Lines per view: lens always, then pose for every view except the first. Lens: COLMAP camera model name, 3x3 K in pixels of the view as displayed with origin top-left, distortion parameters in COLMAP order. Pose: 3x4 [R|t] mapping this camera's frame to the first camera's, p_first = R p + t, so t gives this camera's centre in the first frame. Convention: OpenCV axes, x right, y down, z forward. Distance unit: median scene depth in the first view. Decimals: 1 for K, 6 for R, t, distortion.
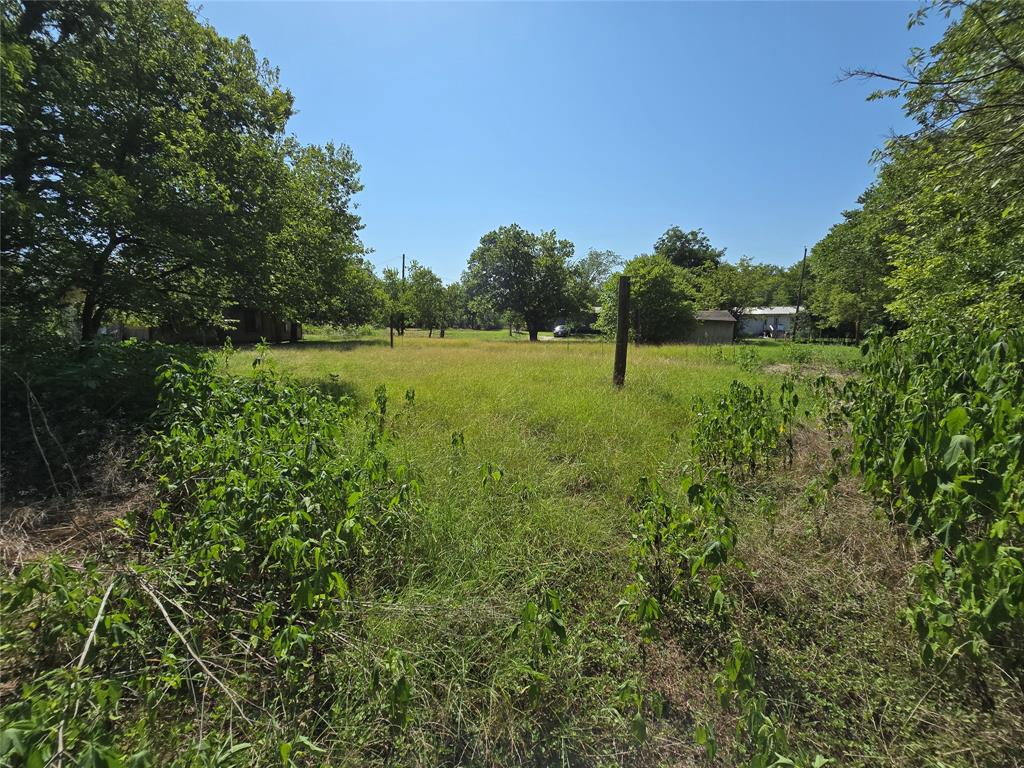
lens RADIAL K [[418.1, 0, 509.9], [0, 418.1, 382.4], [0, 0, 1]] dist [-0.003469, 0.000766]
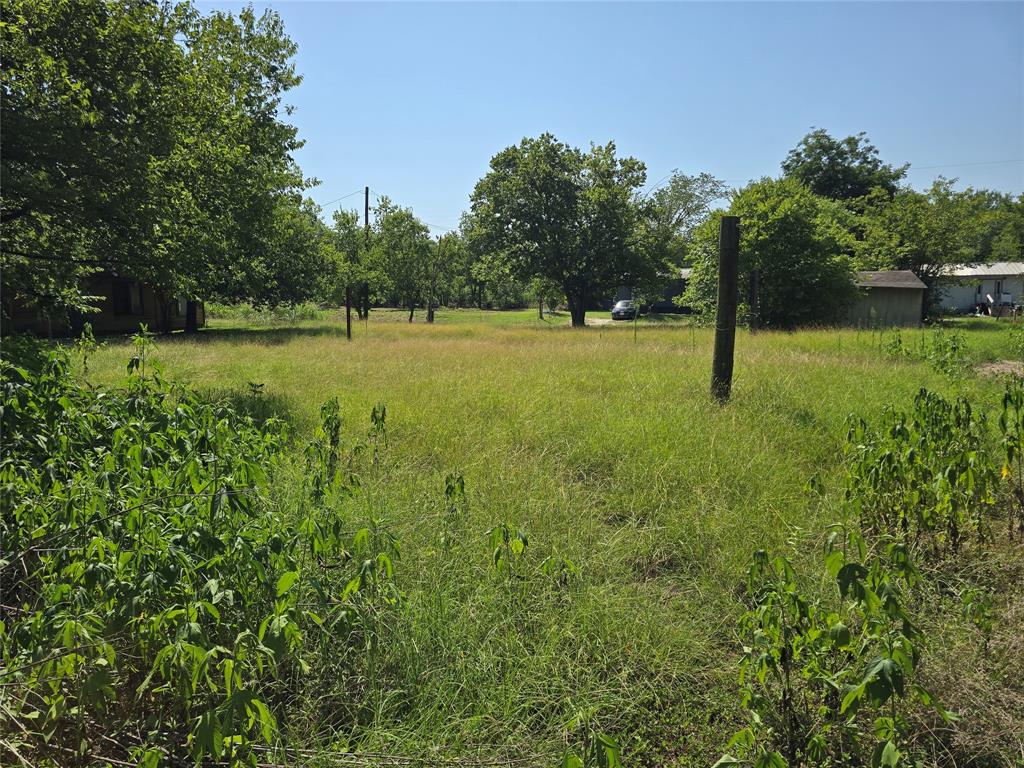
lens RADIAL K [[685.1, 0, 506.3], [0, 685.1, 388.2], [0, 0, 1]] dist [0.051271, -0.046449]
pose [[0.998723, -0.005563, -0.050211, 0.001639], [0.005078, 0.999939, -0.009779, 0.000322], [0.050262, 0.009512, 0.998691, -0.003931]]
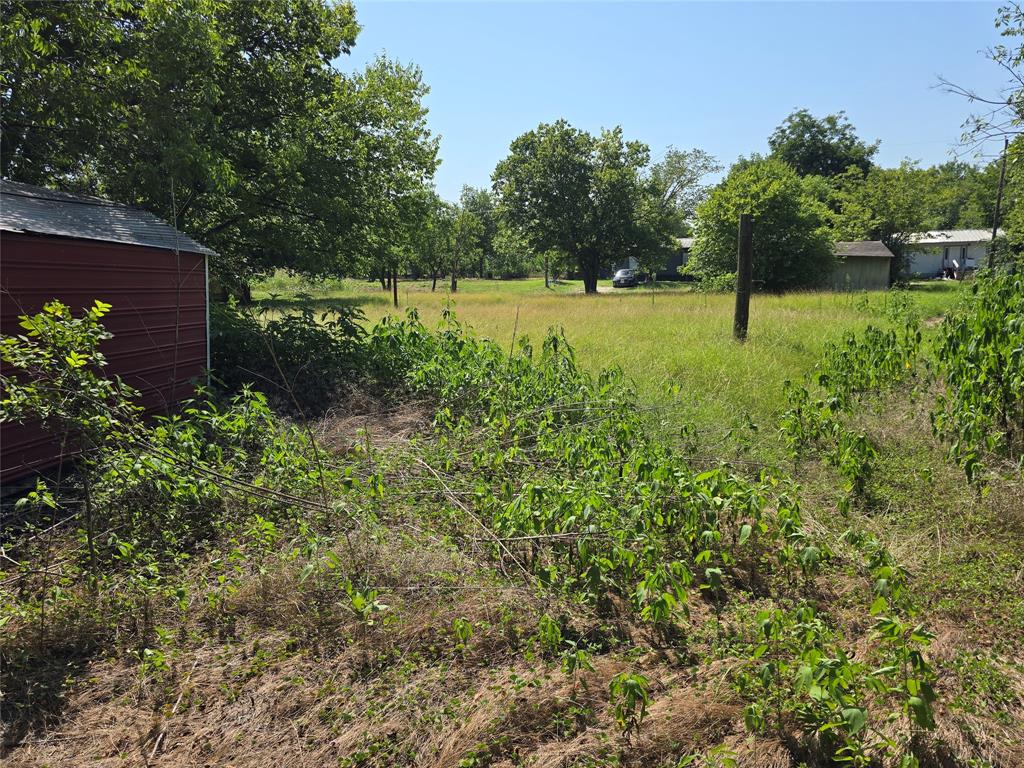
lens RADIAL K [[685.1, 0, 519.4], [0, 685.1, 382.0], [0, 0, 1]] dist [0.051271, -0.046449]
pose [[0.999690, -0.021402, -0.012704, -0.175078], [0.021728, 0.999422, 0.026135, 0.044959], [0.012137, -0.026403, 0.999578, -0.424098]]
